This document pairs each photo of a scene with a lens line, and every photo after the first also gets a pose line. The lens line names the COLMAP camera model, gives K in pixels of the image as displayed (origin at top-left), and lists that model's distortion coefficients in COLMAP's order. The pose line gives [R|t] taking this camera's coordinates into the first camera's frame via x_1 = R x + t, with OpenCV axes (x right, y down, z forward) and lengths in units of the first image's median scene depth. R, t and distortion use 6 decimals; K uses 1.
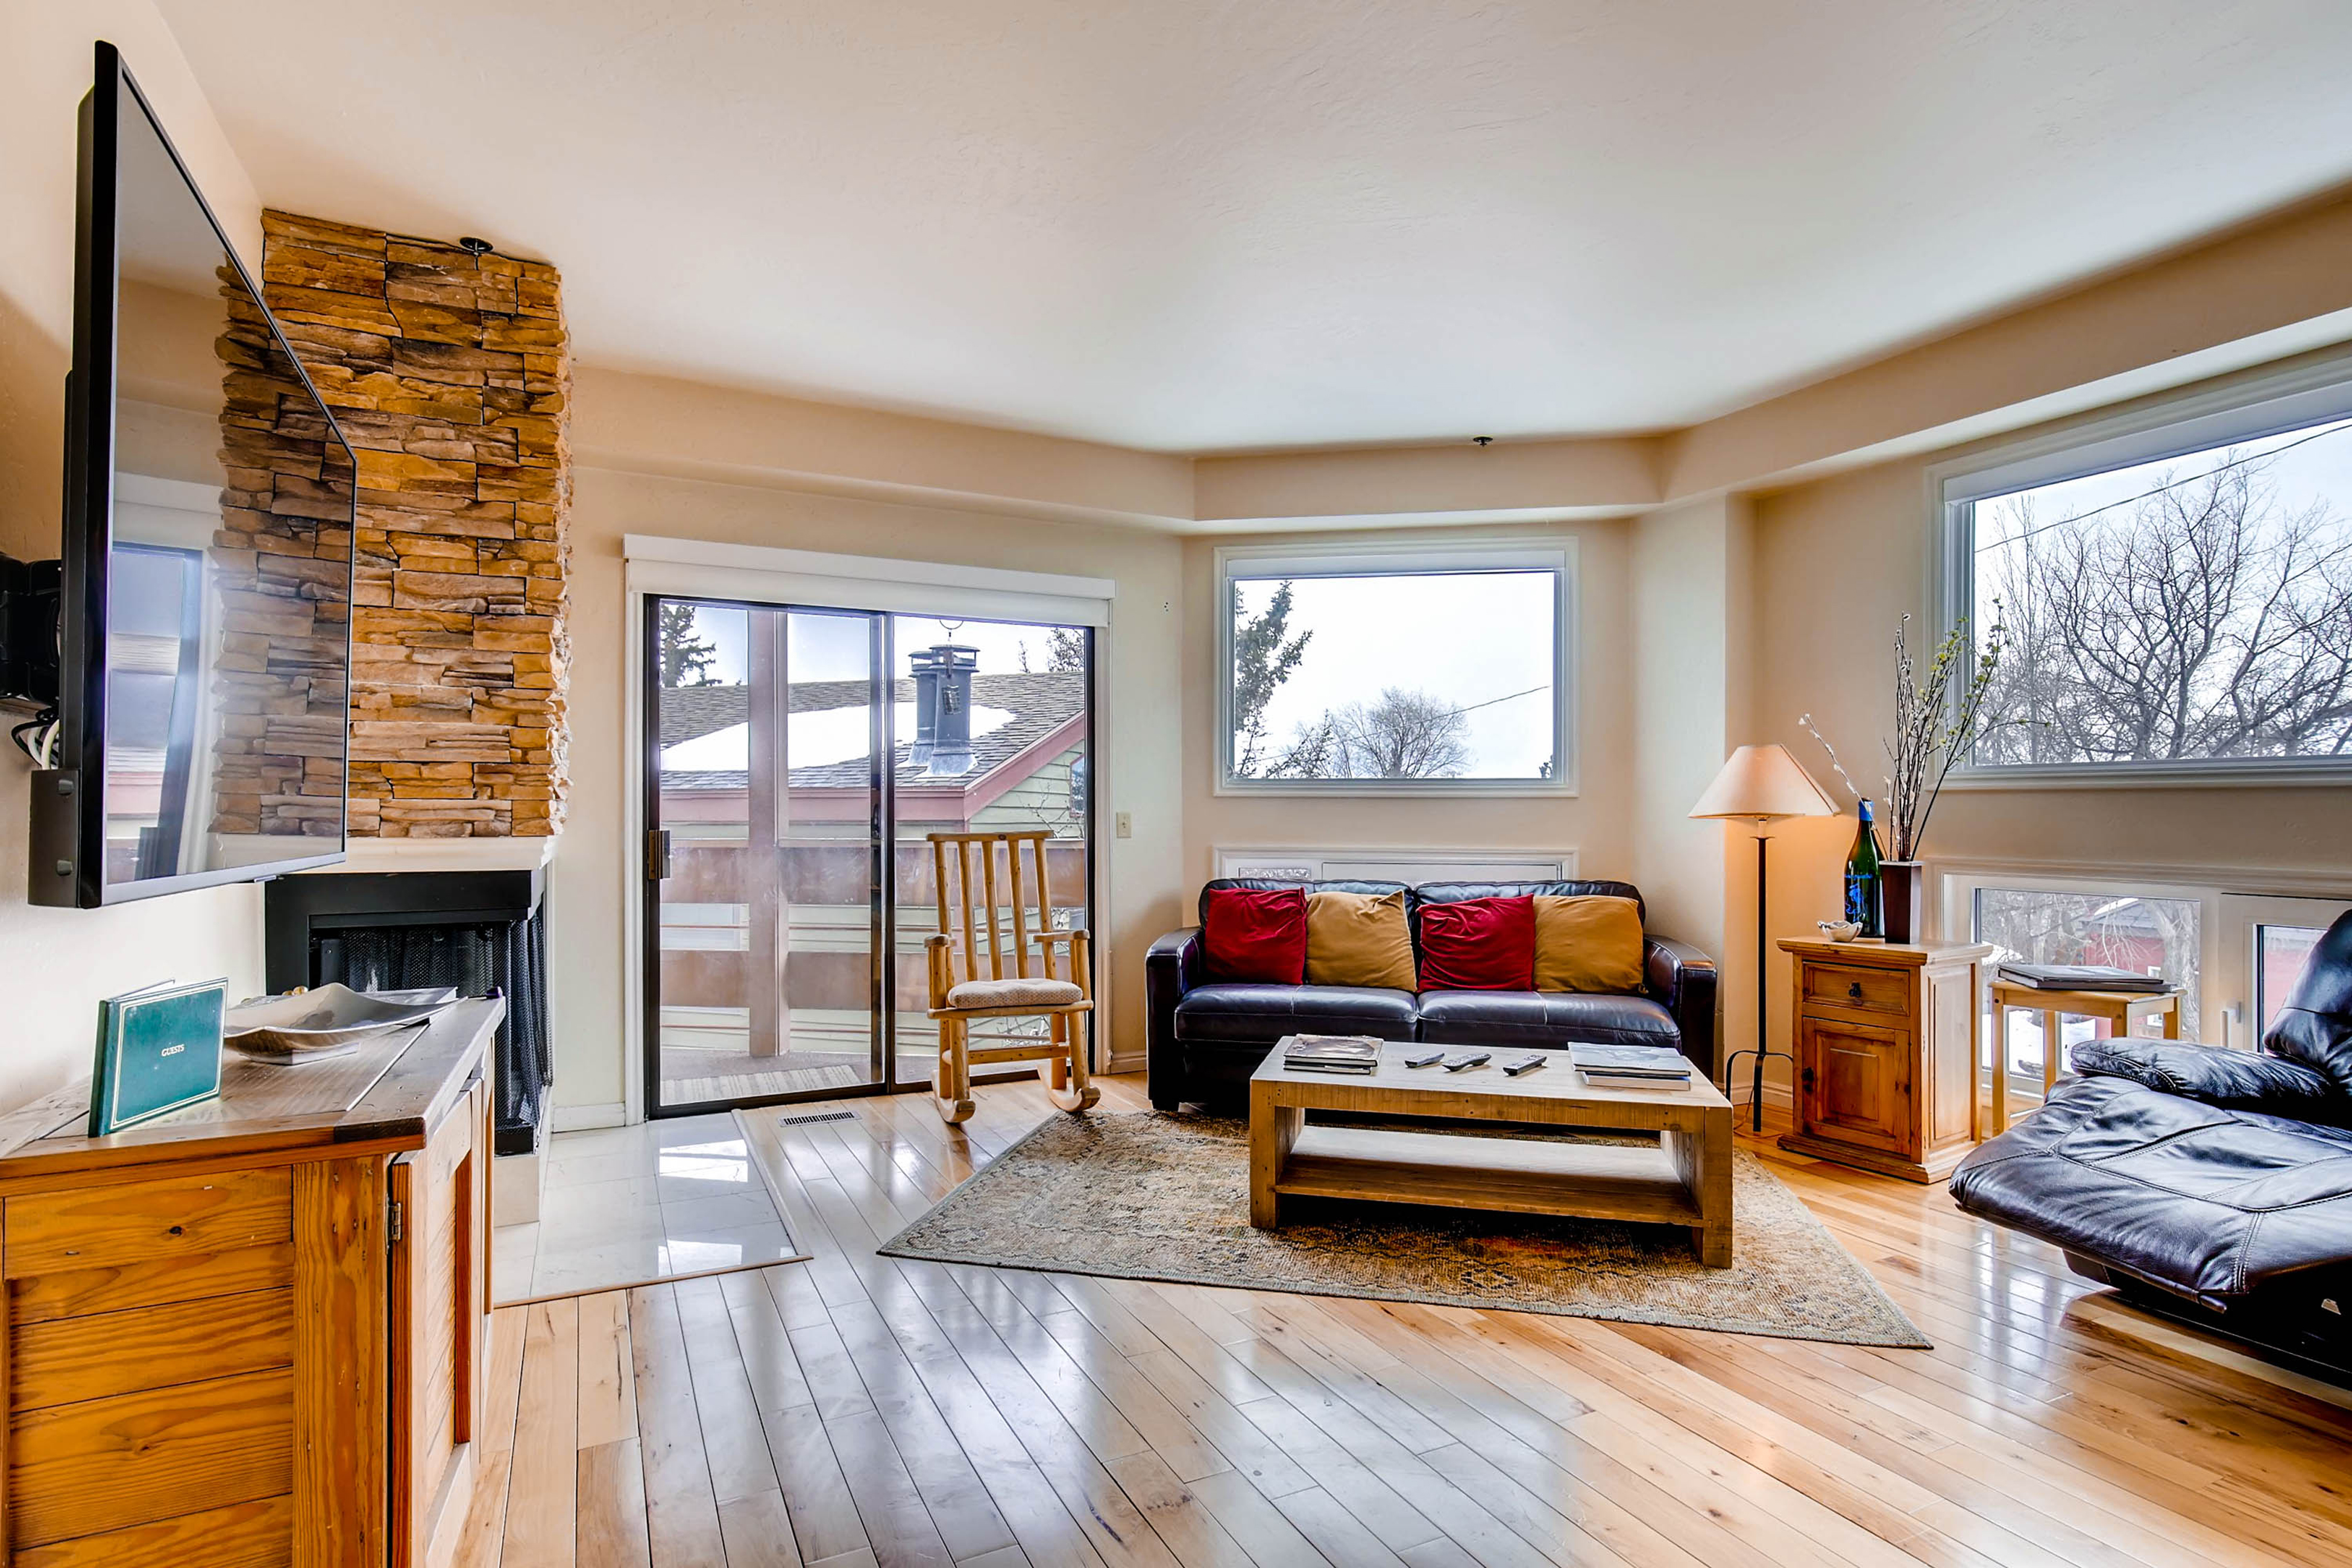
lens RADIAL K [[1172.2, 0, 1177.3], [0, 1172.2, 821.0], [0, 0, 1]] dist [-0.001878, -0.001495]
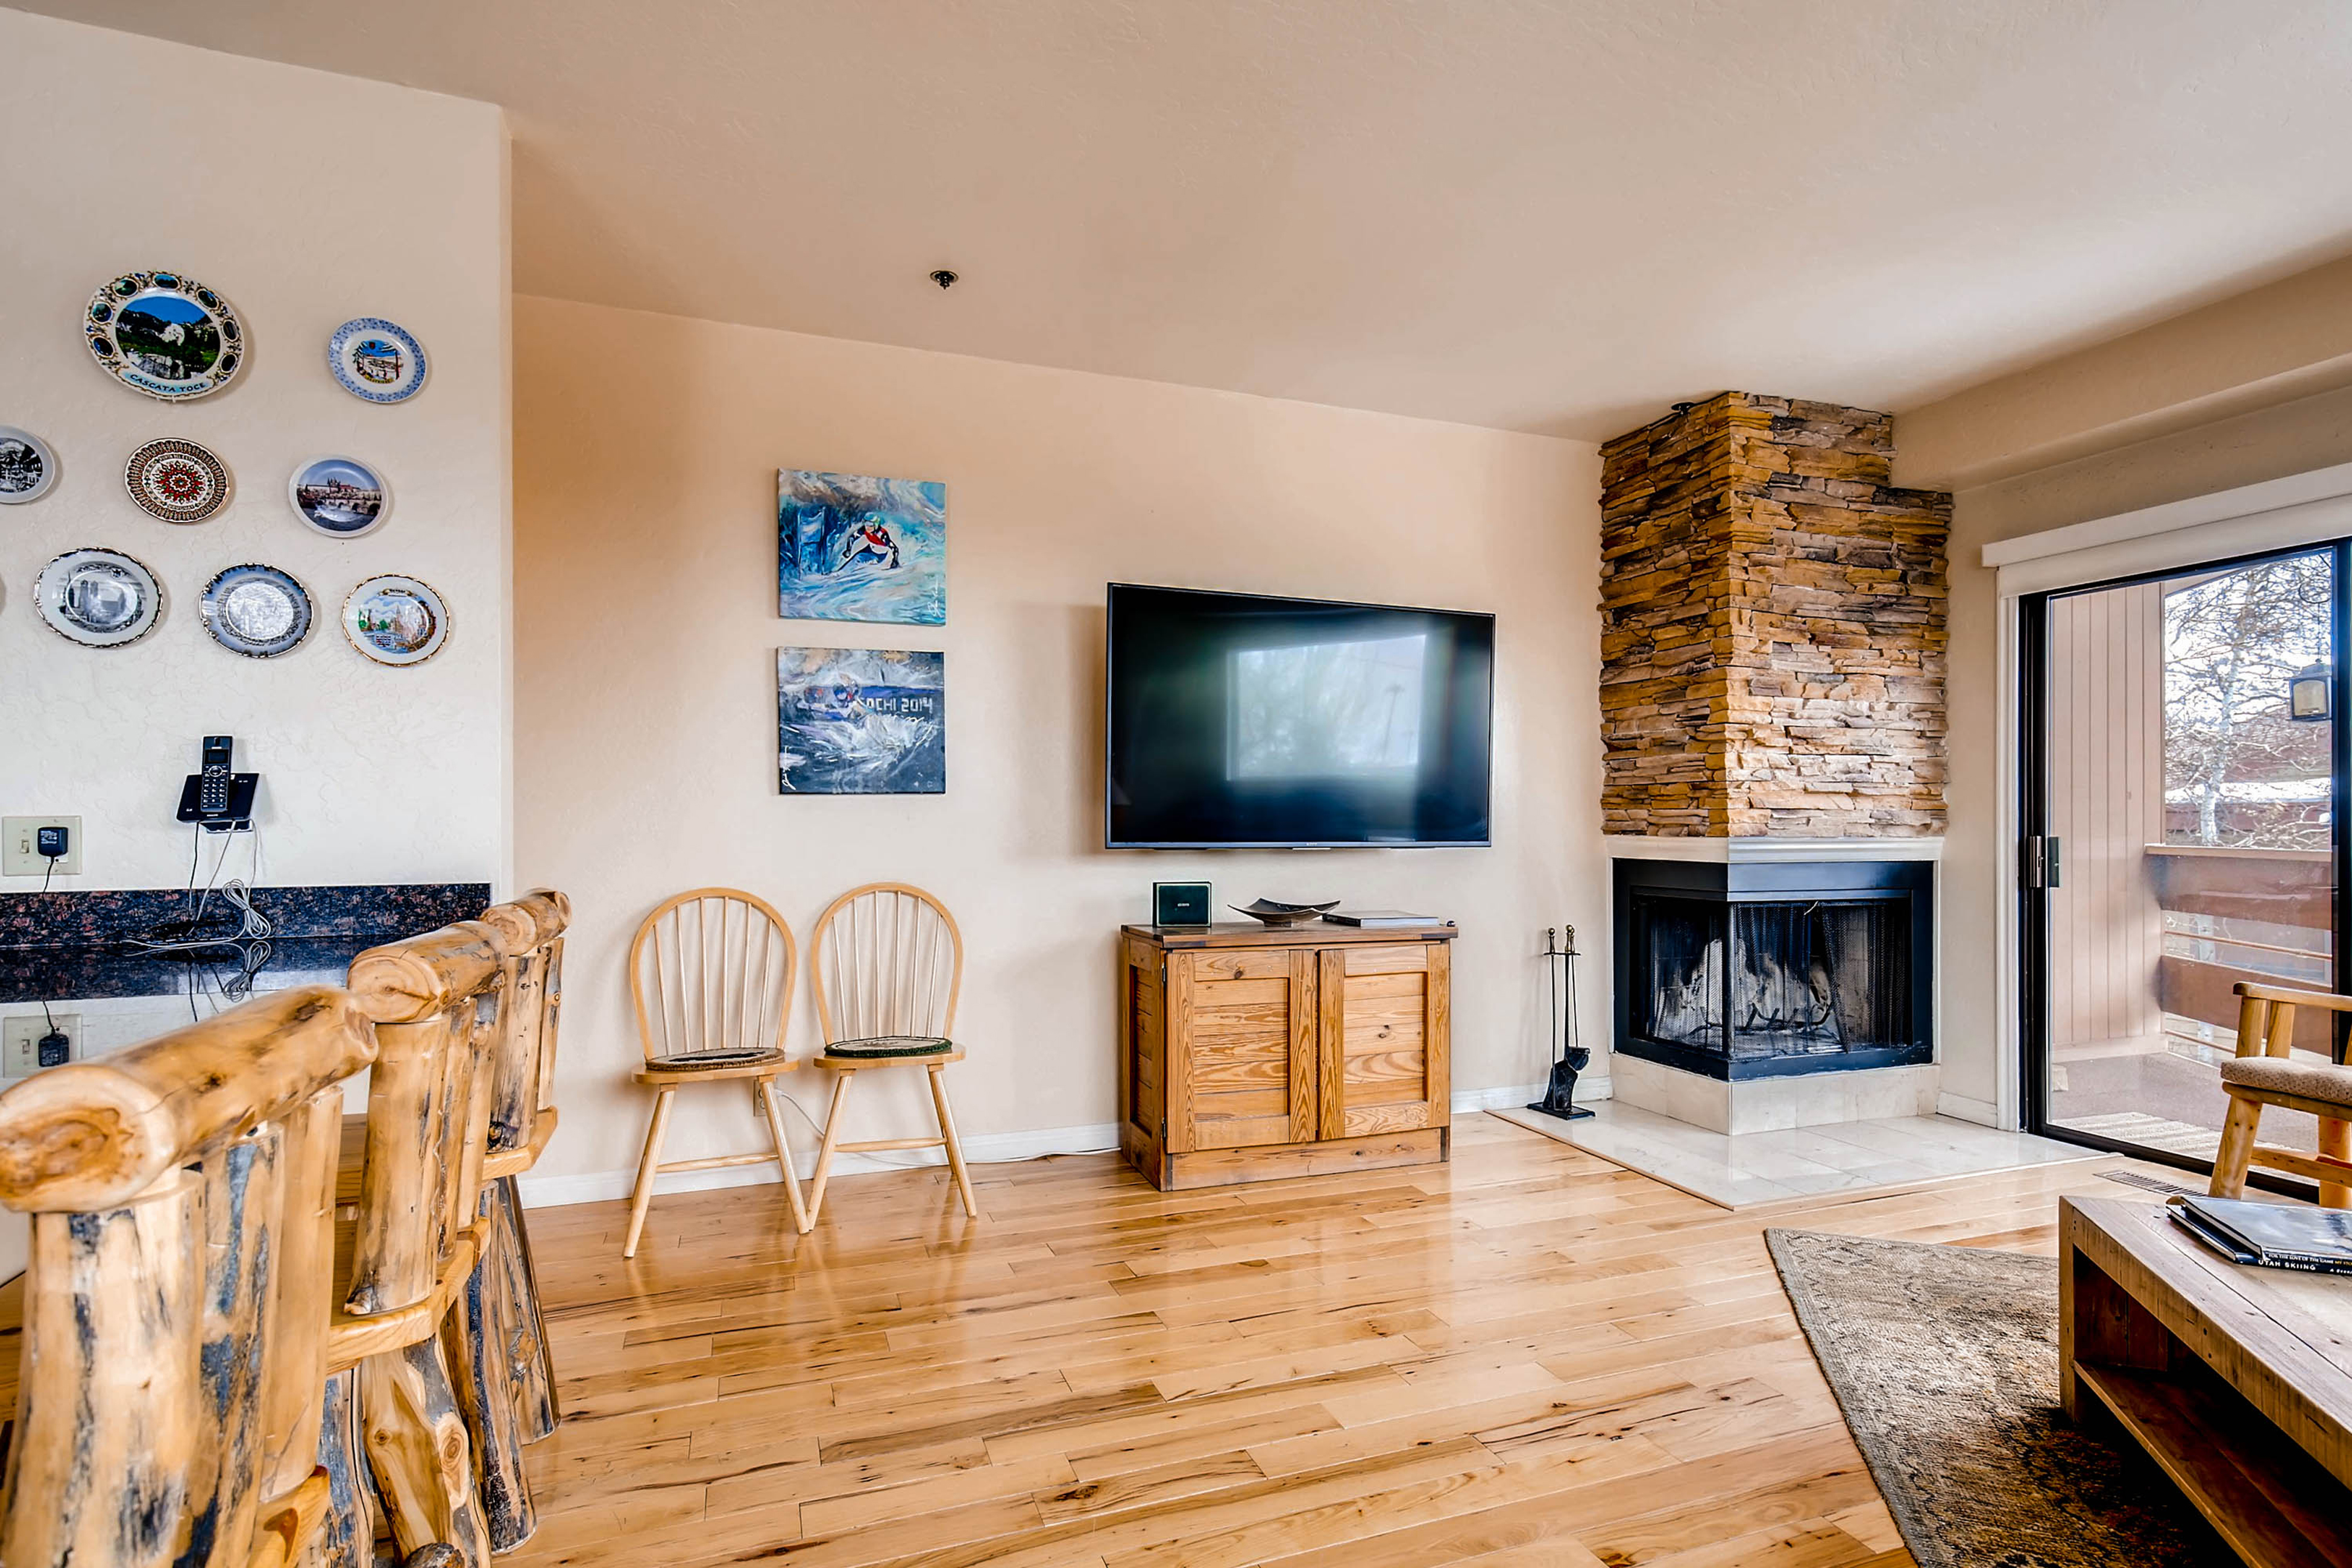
lens RADIAL K [[1172.2, 0, 1173.8], [0, 1172.2, 821.9], [0, 0, 1]] dist [-0.001878, -0.001495]
pose [[-0.108503, 0.001152, -0.994095, 0.825096], [-0.005704, 0.999982, 0.001781, -0.002588], [0.994080, 0.005863, -0.108494, 0.549049]]
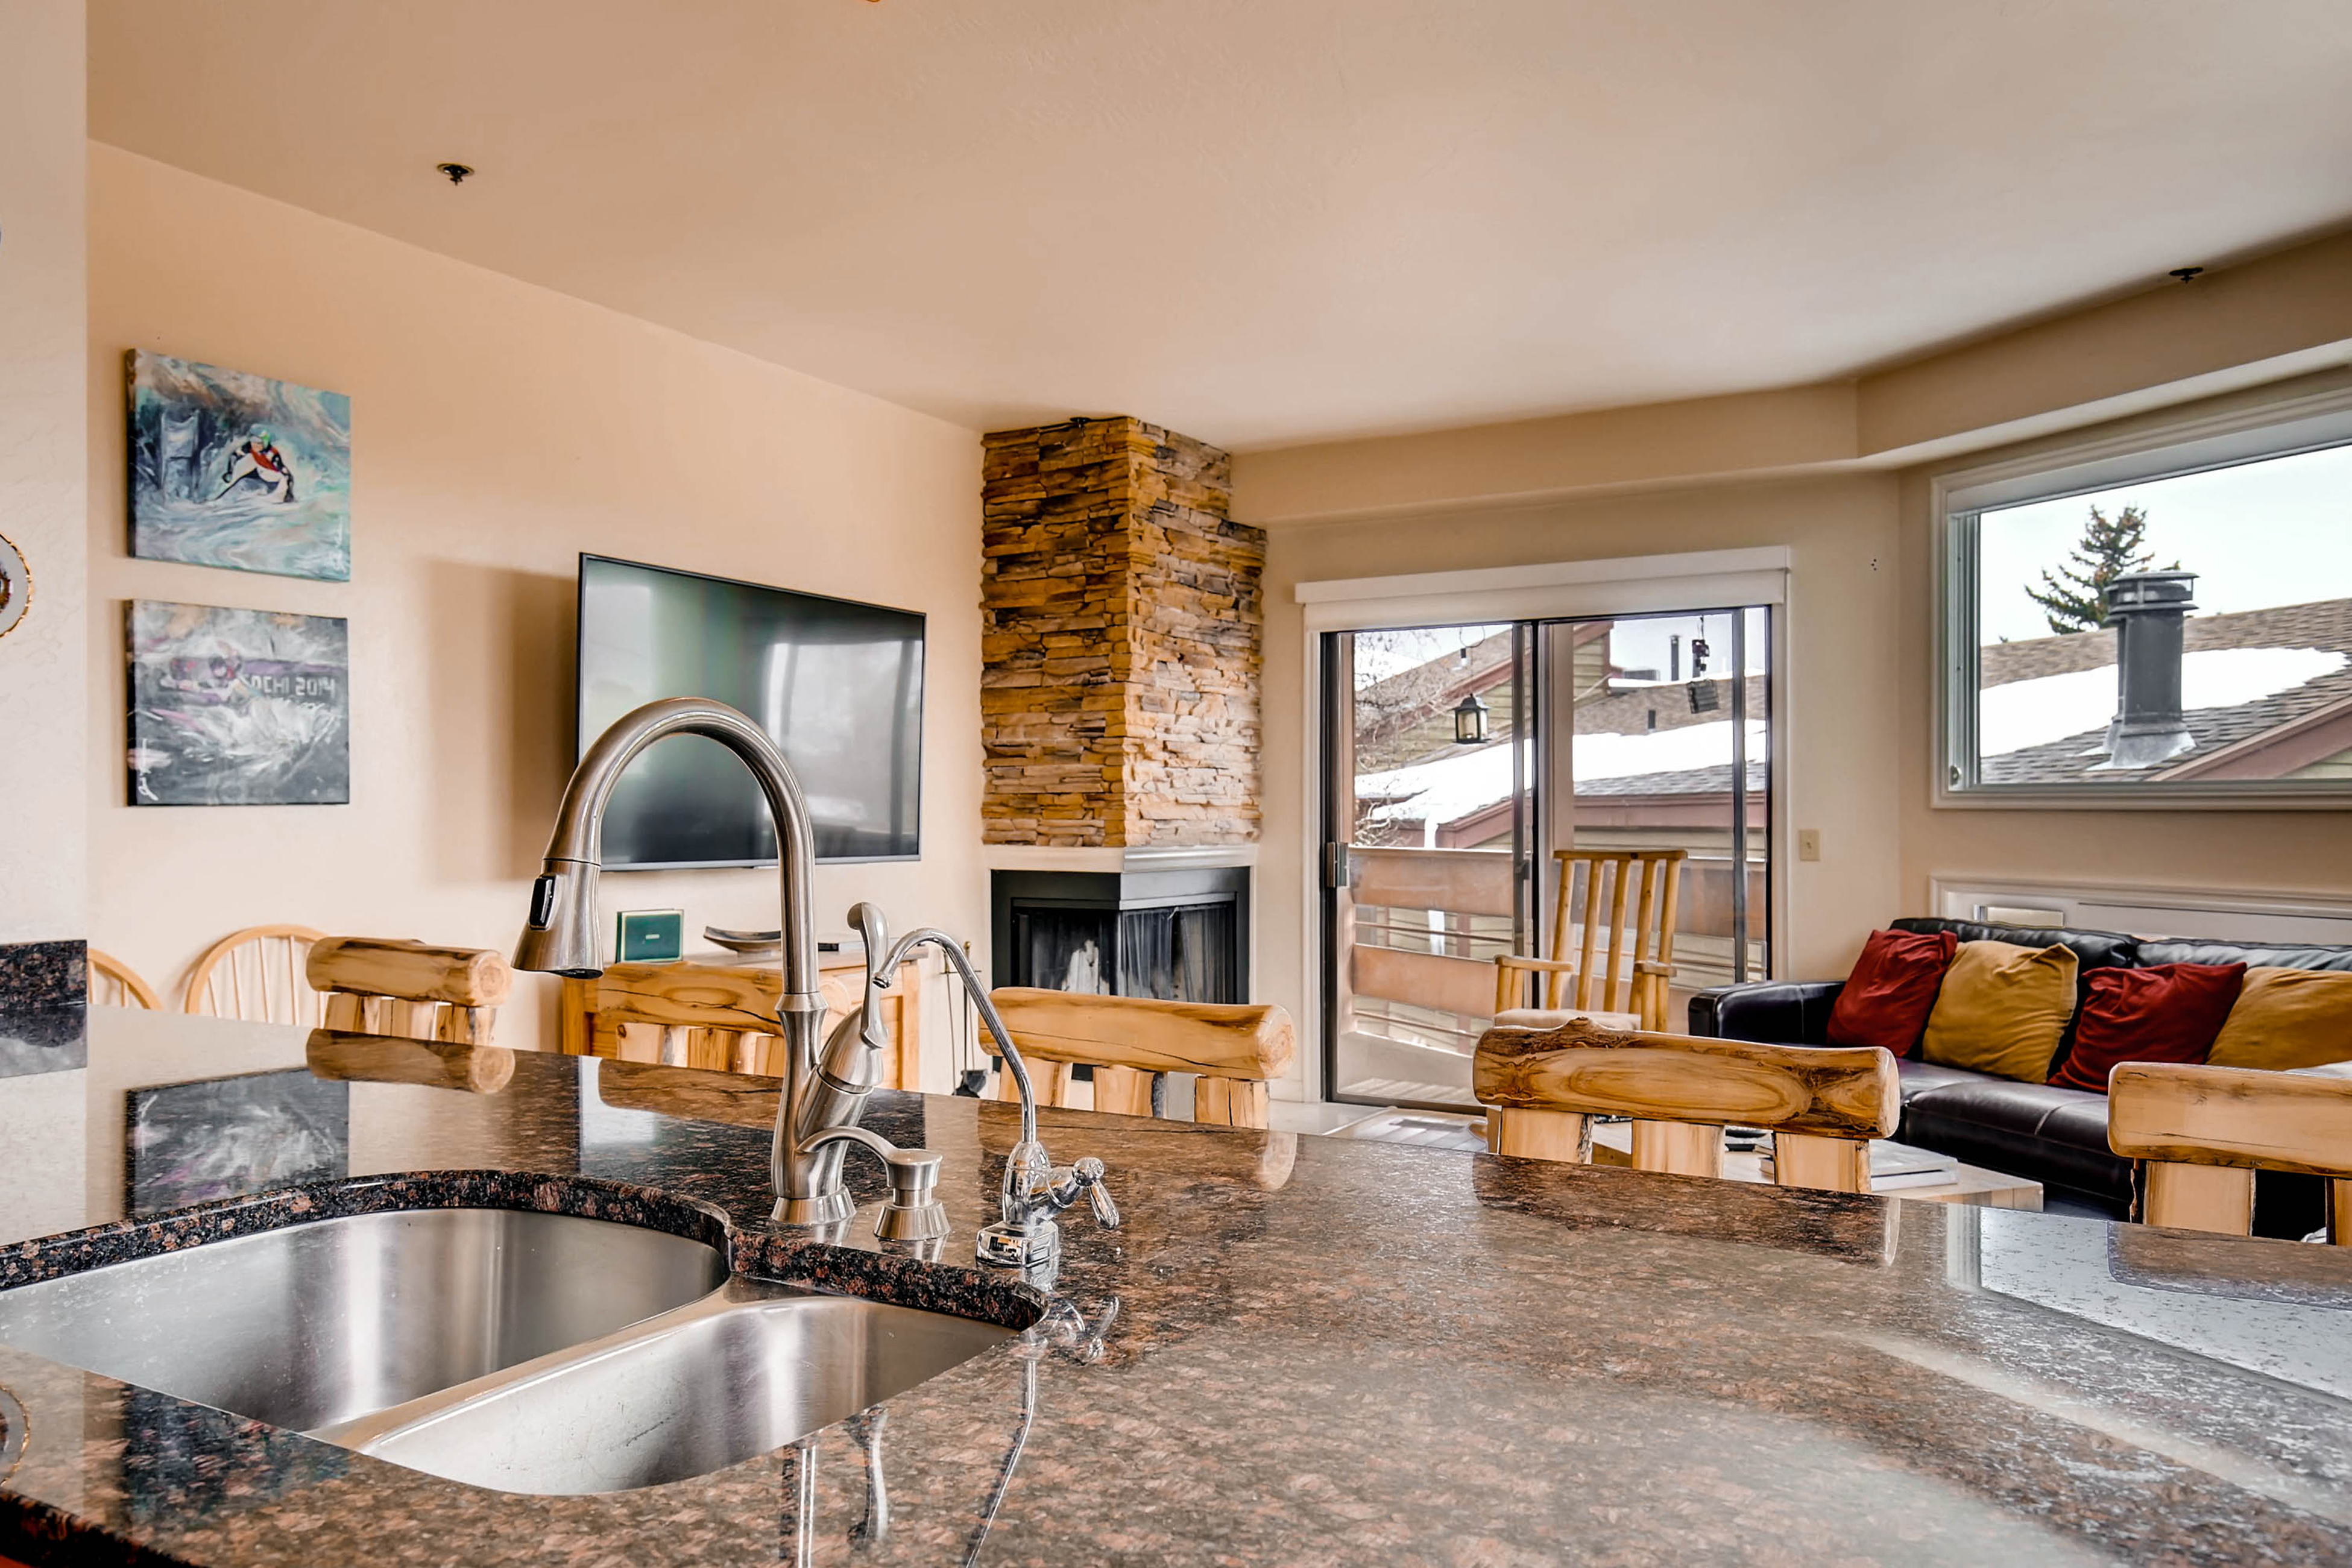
lens RADIAL K [[1659.0, 0, 1186.3], [0, 1659.0, 805.4], [0, 0, 1]] dist [-0.000471, -0.003279]
pose [[0.556001, -0.003590, -0.831174, 1.087932], [-0.004935, 0.999959, -0.007620, -0.020751], [0.831167, 0.008339, 0.555961, 0.014639]]
